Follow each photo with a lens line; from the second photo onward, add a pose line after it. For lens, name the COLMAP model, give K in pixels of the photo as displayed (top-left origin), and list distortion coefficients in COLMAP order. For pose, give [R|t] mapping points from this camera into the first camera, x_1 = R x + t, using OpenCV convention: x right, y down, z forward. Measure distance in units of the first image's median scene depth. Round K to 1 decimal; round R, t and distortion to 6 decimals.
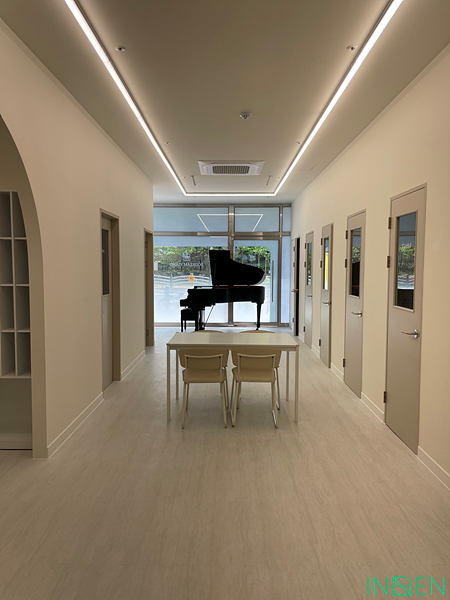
lens RADIAL K [[472.7, 0, 227.1], [0, 472.7, 302.4], [0, 0, 1]] dist [0.130742, -0.047865]
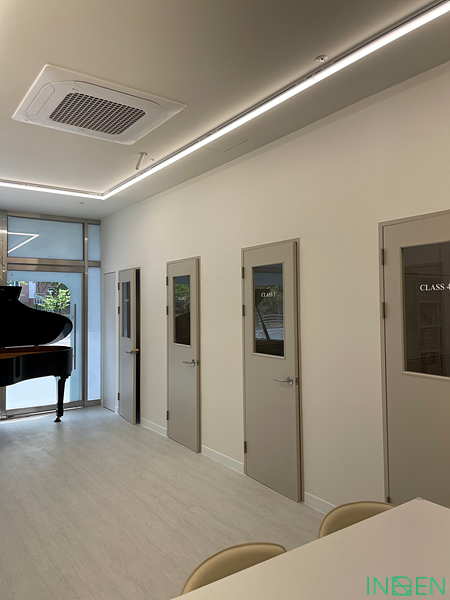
lens RADIAL K [[472.7, 0, 223.4], [0, 472.7, 293.8], [0, 0, 1]] dist [0.130742, -0.047865]
pose [[0.831090, 0.004765, 0.556118, -0.098271], [0.054034, 0.994540, -0.089273, -0.033432], [-0.553507, 0.104243, 0.826295, 0.354431]]
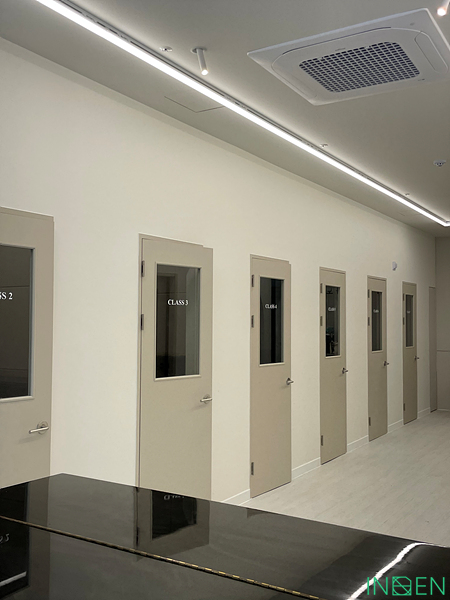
lens RADIAL K [[628.3, 0, 229.5], [0, 628.3, 300.9], [0, 0, 1]] dist [0.112225, 0.000000]
pose [[-0.849311, 0.006993, 0.527846, -0.106365], [0.032429, 0.998715, 0.038947, -0.089041], [-0.526895, 0.050196, -0.848447, 1.086704]]
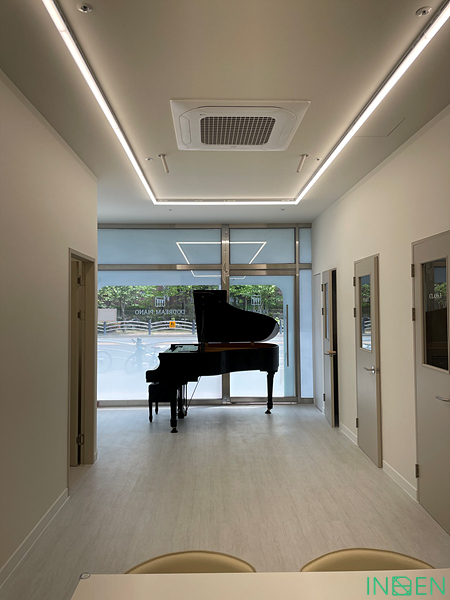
lens RADIAL K [[472.7, 0, 224.8], [0, 472.7, 296.8], [0, 0, 1]] dist [0.130742, -0.047865]
pose [[0.999503, -0.008742, 0.030293, -0.013418], [0.011761, 0.994822, -0.100953, -0.032658], [-0.029254, 0.101259, 0.994430, 0.327153]]
